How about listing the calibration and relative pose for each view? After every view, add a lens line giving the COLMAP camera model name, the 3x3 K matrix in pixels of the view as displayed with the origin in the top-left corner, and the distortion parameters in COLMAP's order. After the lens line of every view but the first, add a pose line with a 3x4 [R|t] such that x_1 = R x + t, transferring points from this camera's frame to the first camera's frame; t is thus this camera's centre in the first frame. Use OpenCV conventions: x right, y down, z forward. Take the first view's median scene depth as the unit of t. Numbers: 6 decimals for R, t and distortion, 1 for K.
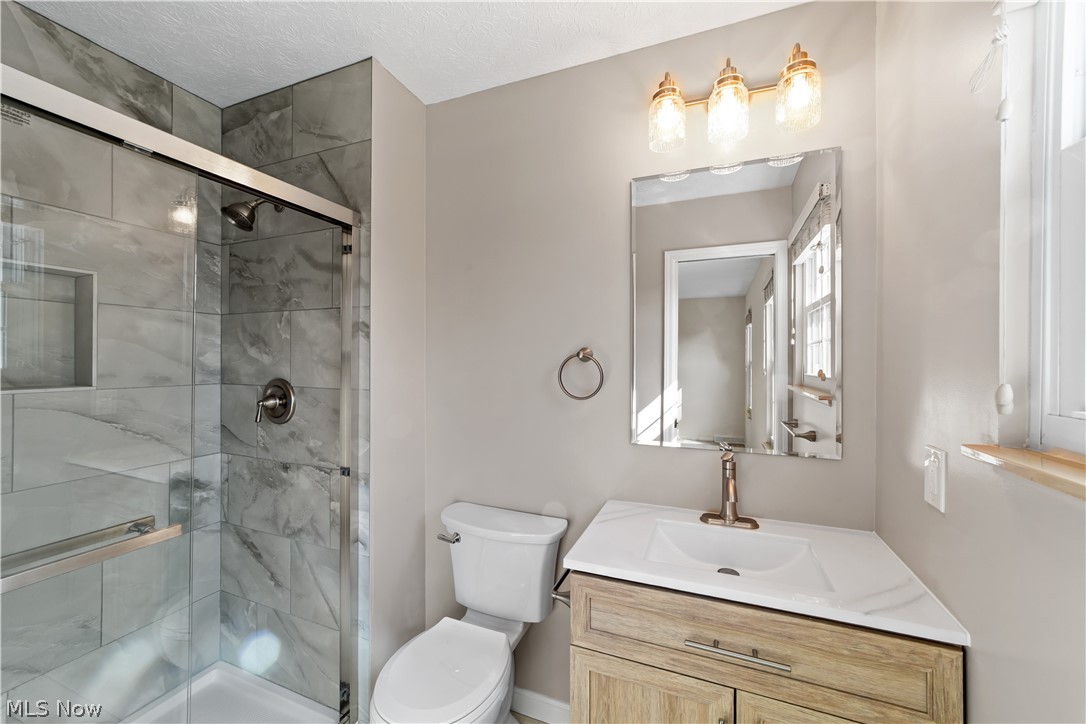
lens RADIAL K [[420.0, 0, 547.7], [0, 420.0, 361.8], [0, 0, 1]] dist [0.000099, 0.001029]
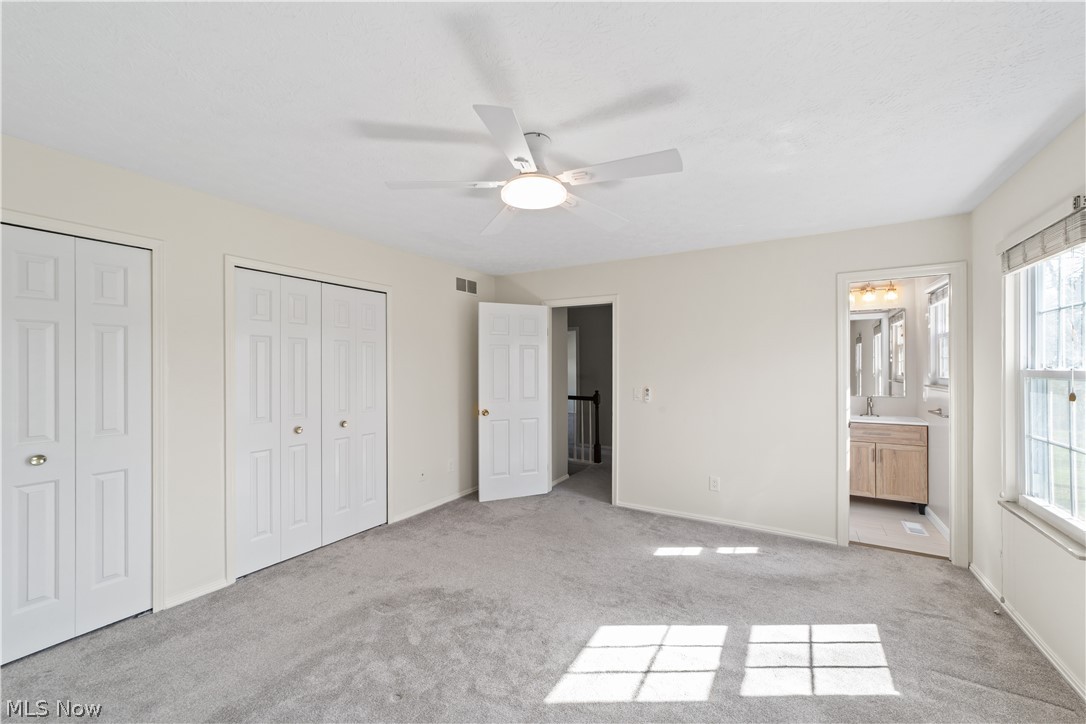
lens RADIAL K [[420.0, 0, 550.3], [0, 420.0, 364.2], [0, 0, 1]] dist [0.000099, 0.001029]
pose [[0.987537, 0.003594, -0.157348, -0.851738], [-0.004609, 0.999971, -0.006087, -0.004364], [0.157321, 0.006736, 0.987524, -1.488473]]
